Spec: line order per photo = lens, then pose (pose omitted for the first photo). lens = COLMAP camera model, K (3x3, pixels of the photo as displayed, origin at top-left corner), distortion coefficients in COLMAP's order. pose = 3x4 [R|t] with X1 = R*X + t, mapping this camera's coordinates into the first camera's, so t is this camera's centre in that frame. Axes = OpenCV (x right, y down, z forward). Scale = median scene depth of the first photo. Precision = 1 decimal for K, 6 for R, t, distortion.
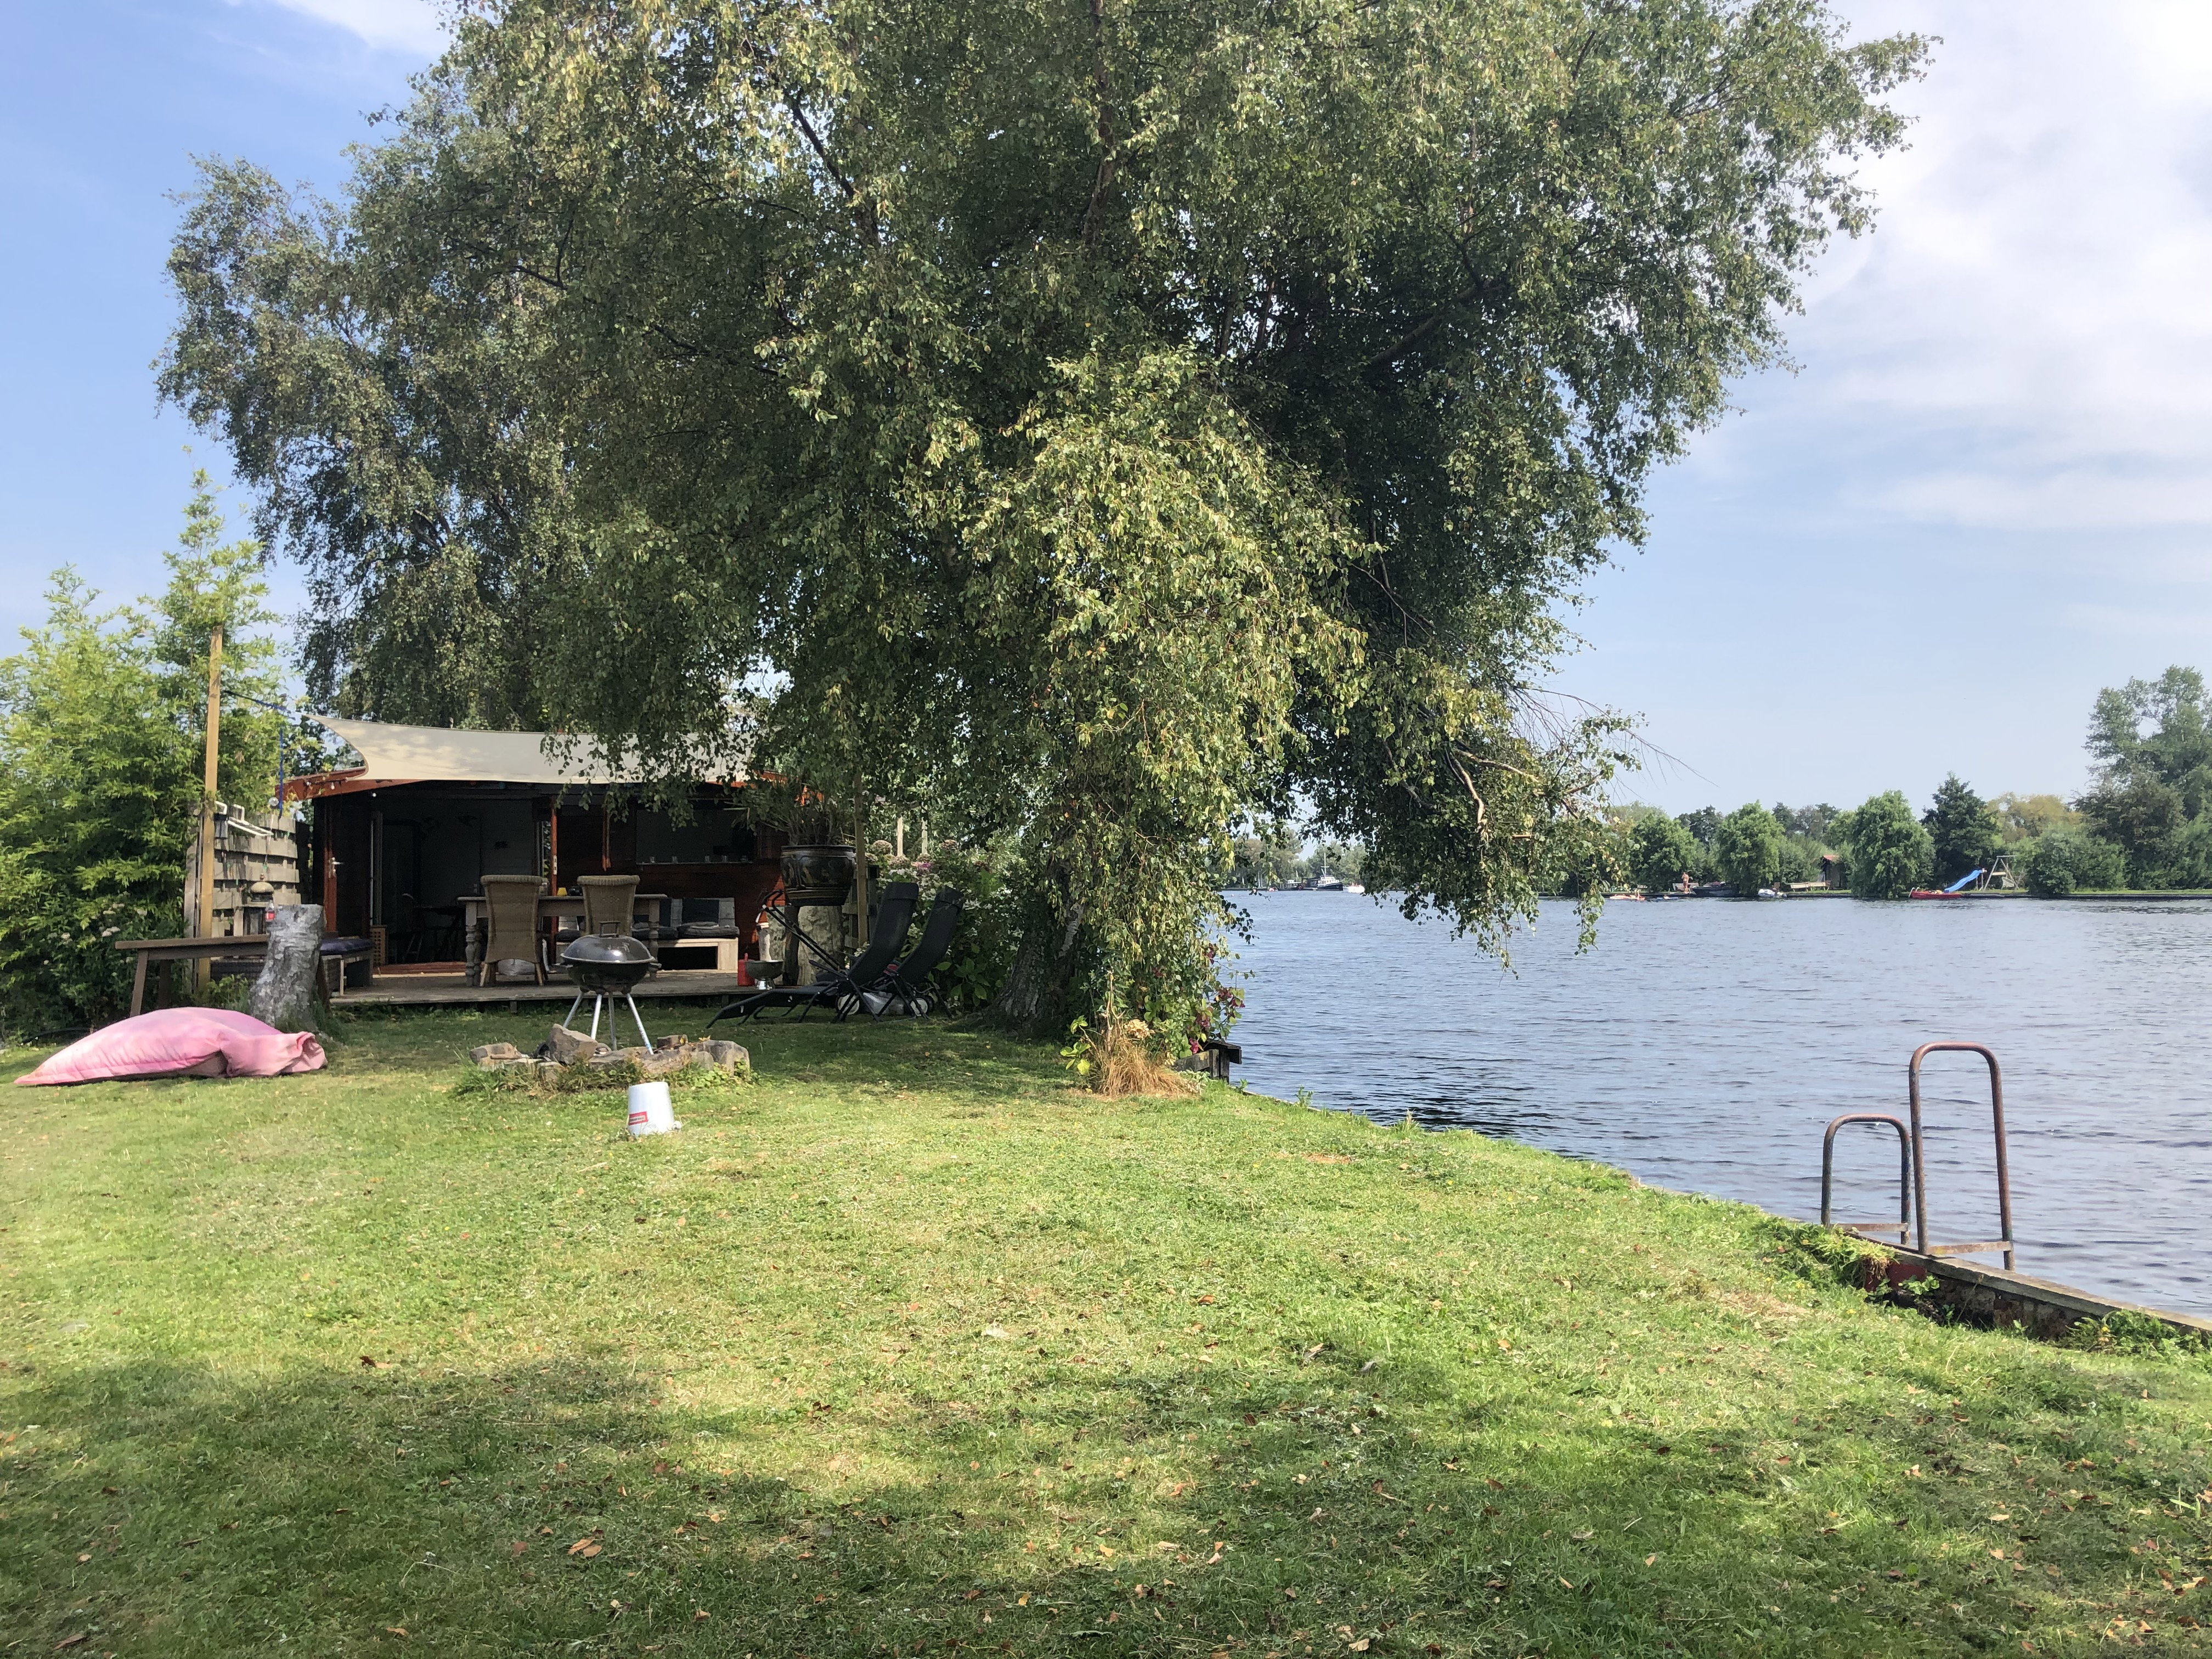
lens RADIAL K [[1784.4, 0, 1104.4], [0, 1784.4, 826.4], [0, 0, 1]] dist [0.008462, -0.010647]
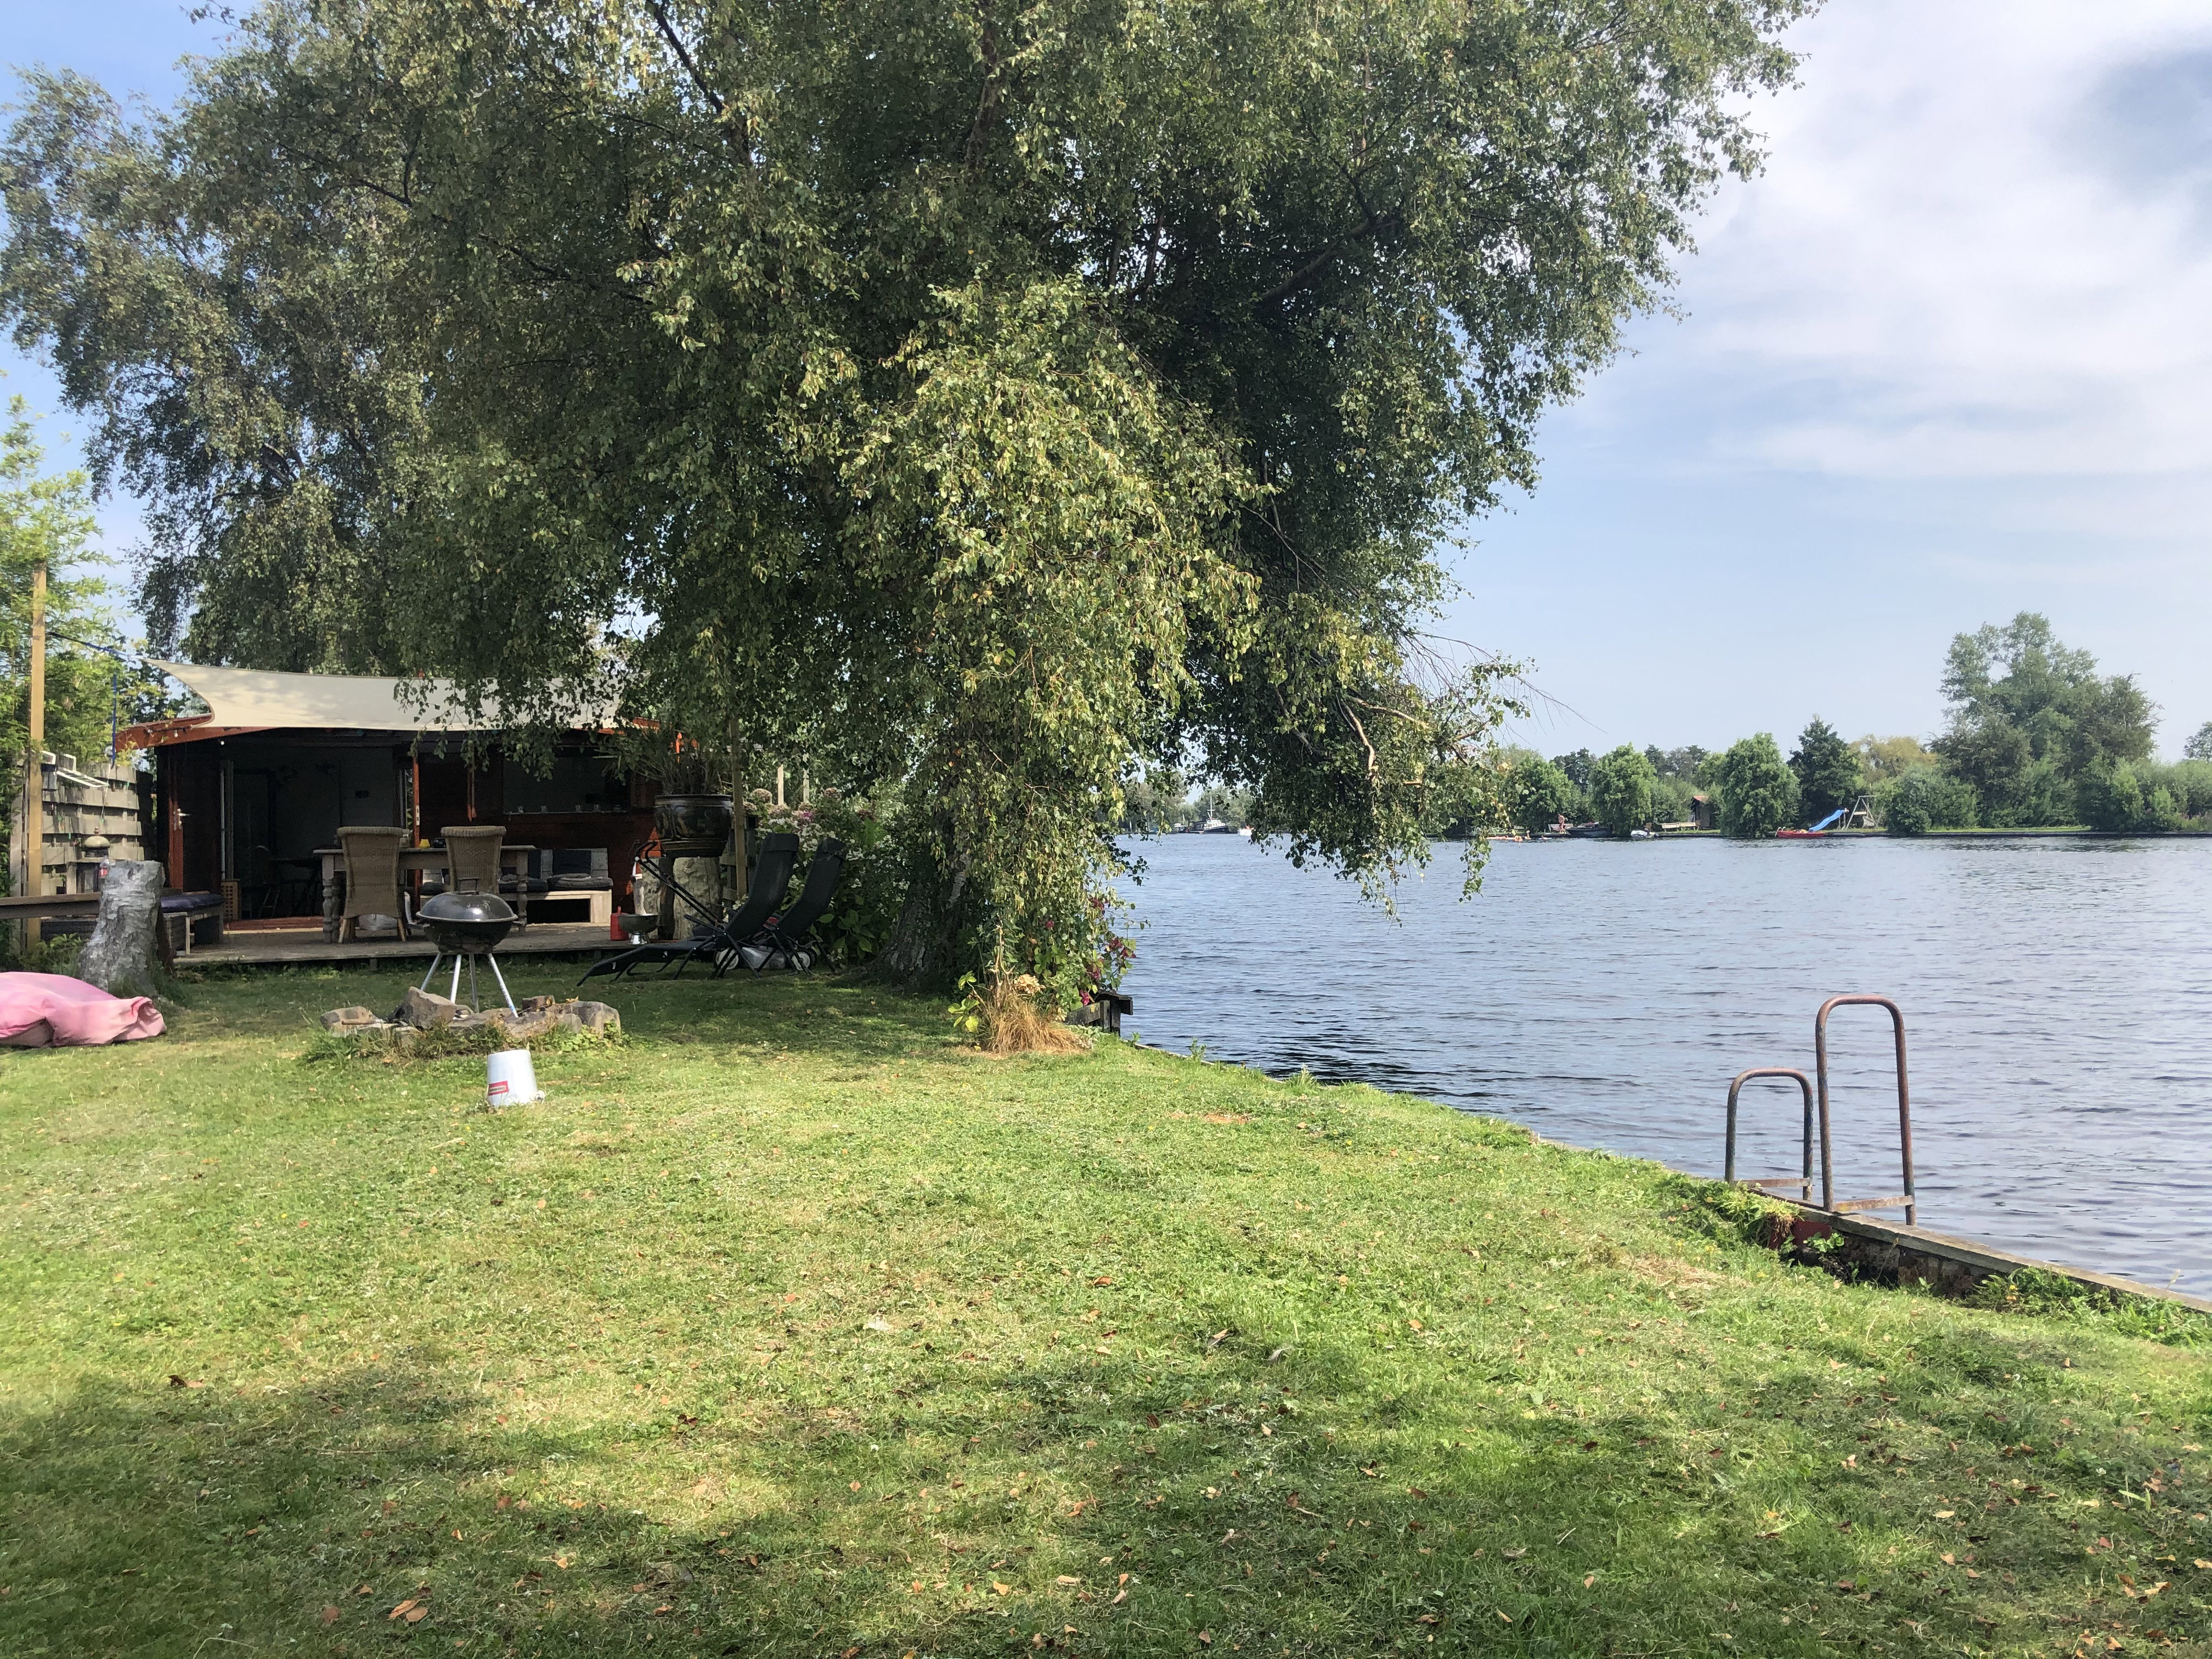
lens RADIAL K [[1784.4, 0, 1125.4], [0, 1784.4, 816.9], [0, 0, 1]] dist [0.008462, -0.010647]
pose [[0.997159, -0.005669, 0.075113, -0.000382], [0.003697, 0.999645, 0.026367, -0.002467], [-0.075236, -0.026014, 0.996826, 0.024667]]
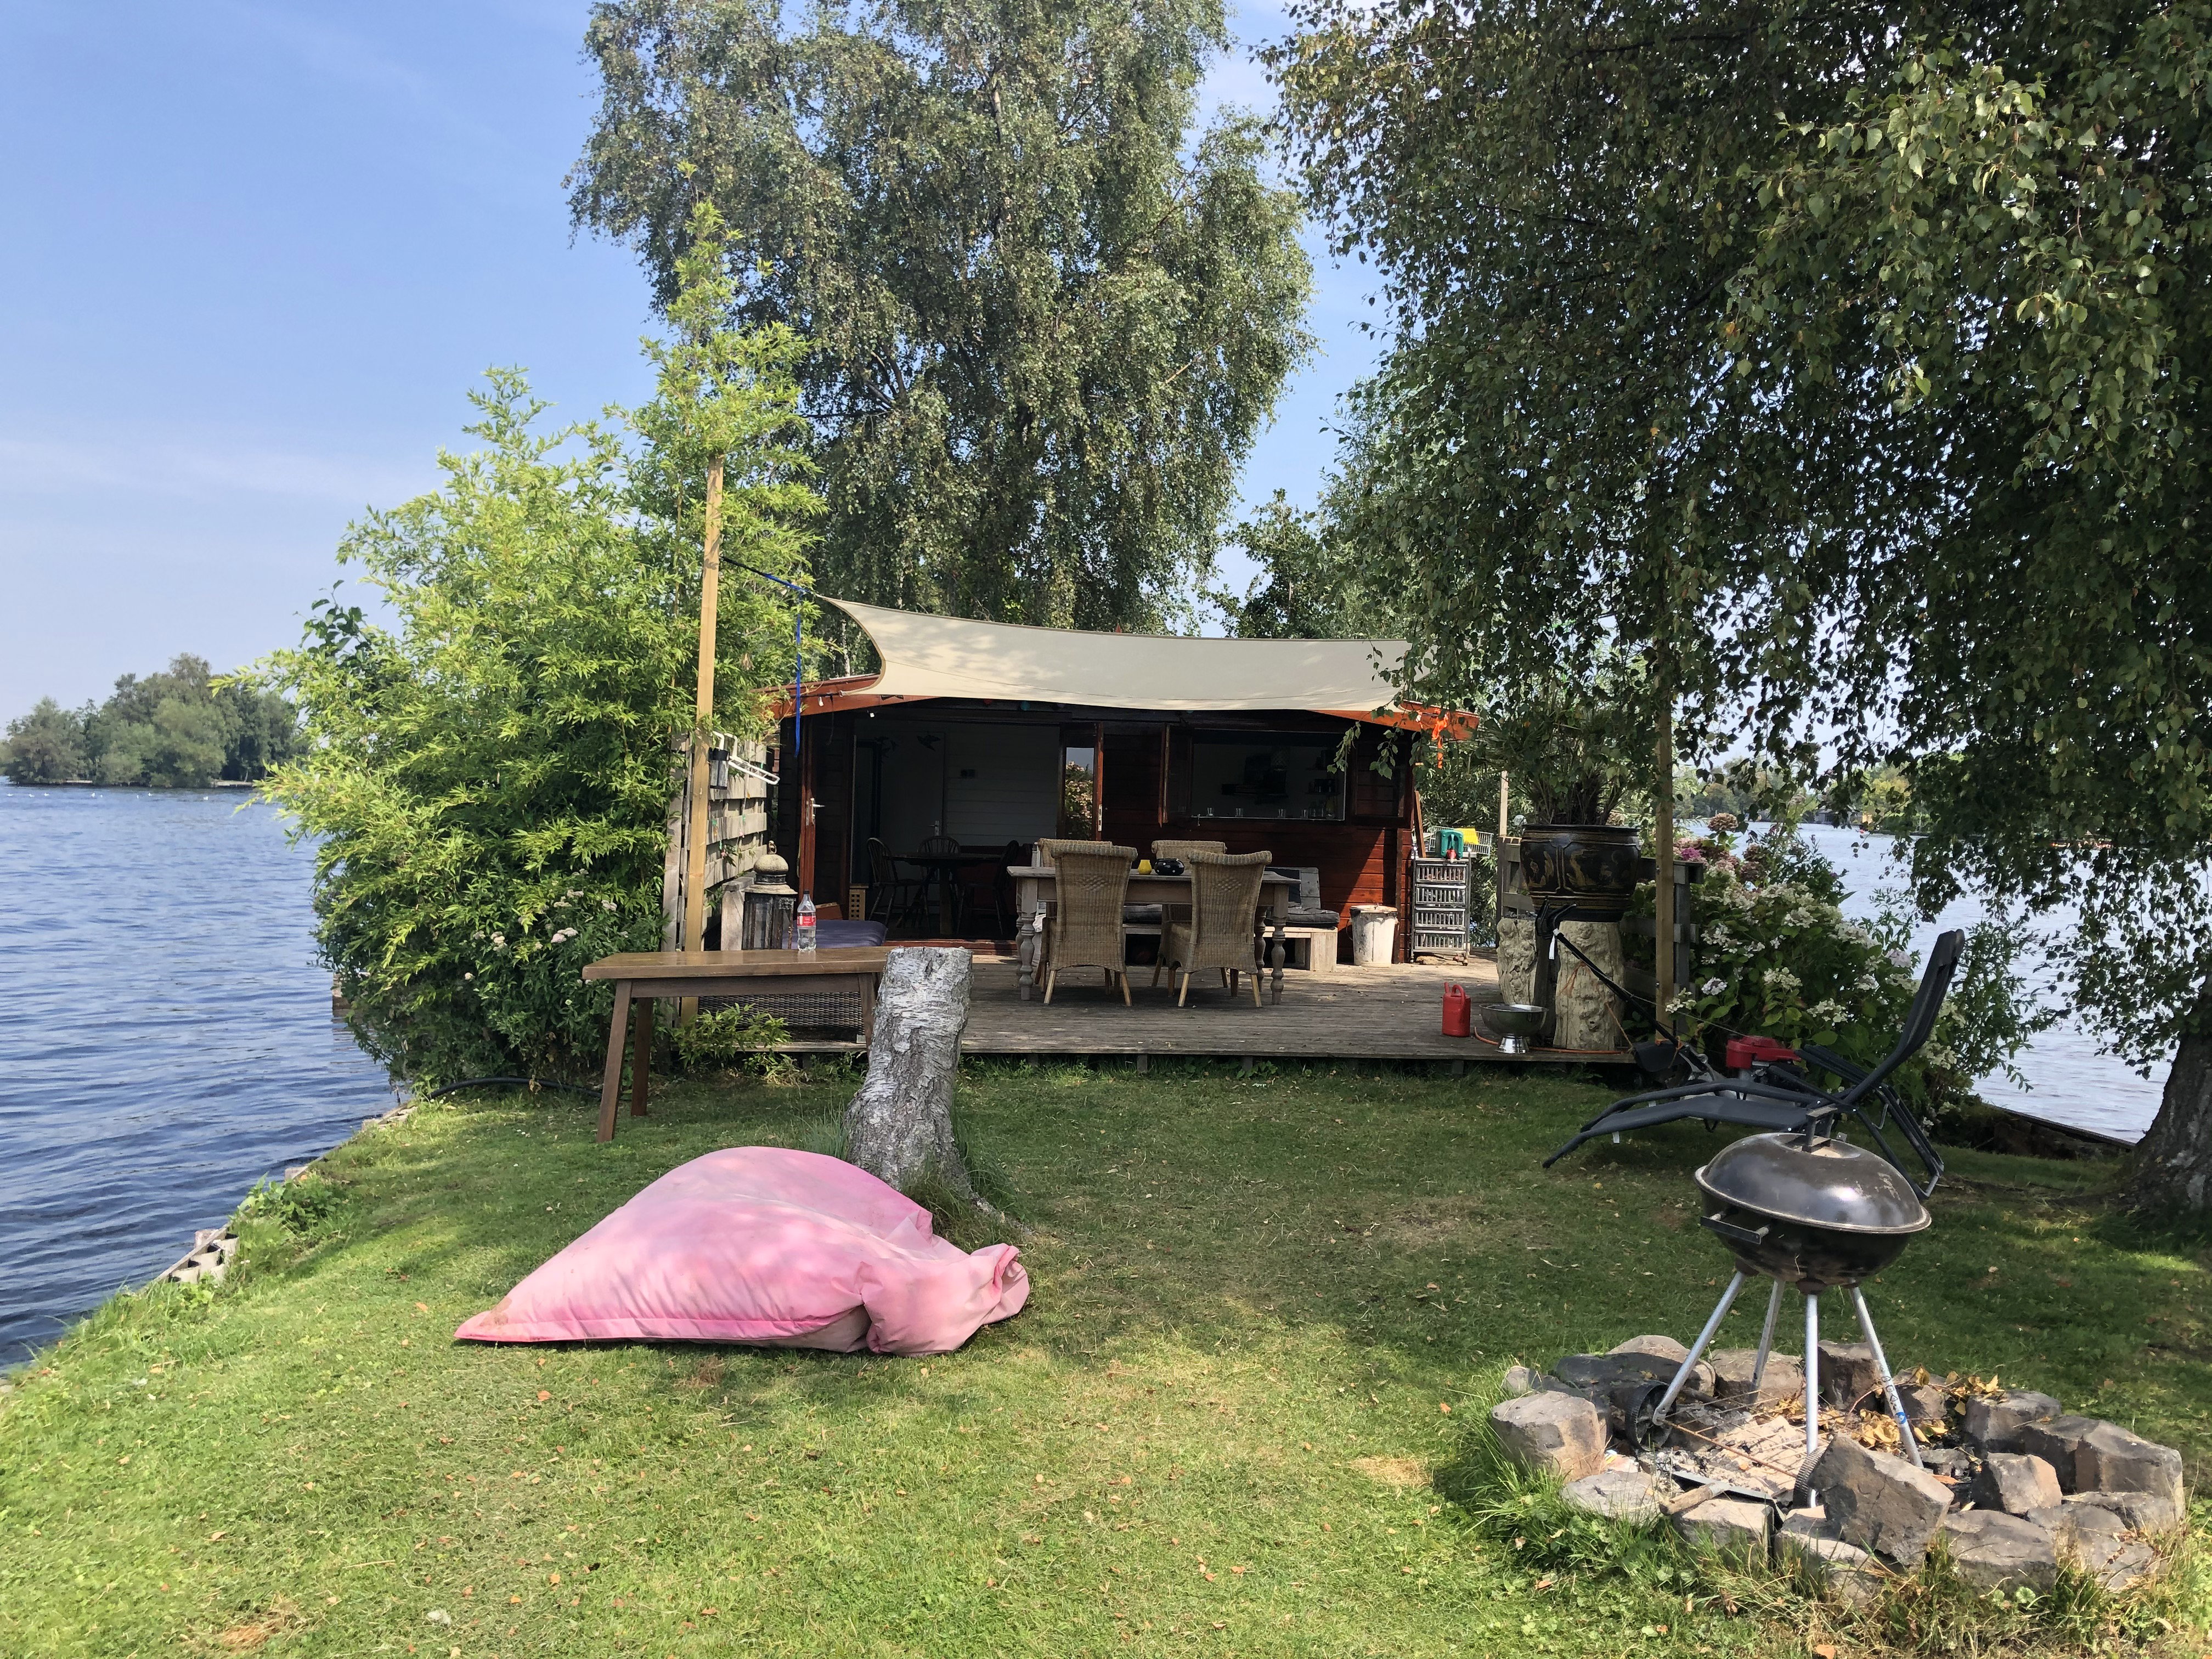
lens RADIAL K [[1784.4, 0, 1105.7], [0, 1784.4, 813.4], [0, 0, 1]] dist [0.008462, -0.010647]
pose [[0.986344, 0.038509, -0.160134, -0.330958], [-0.031364, 0.998406, 0.046914, -0.024126], [0.161686, -0.041250, 0.985980, 0.506877]]
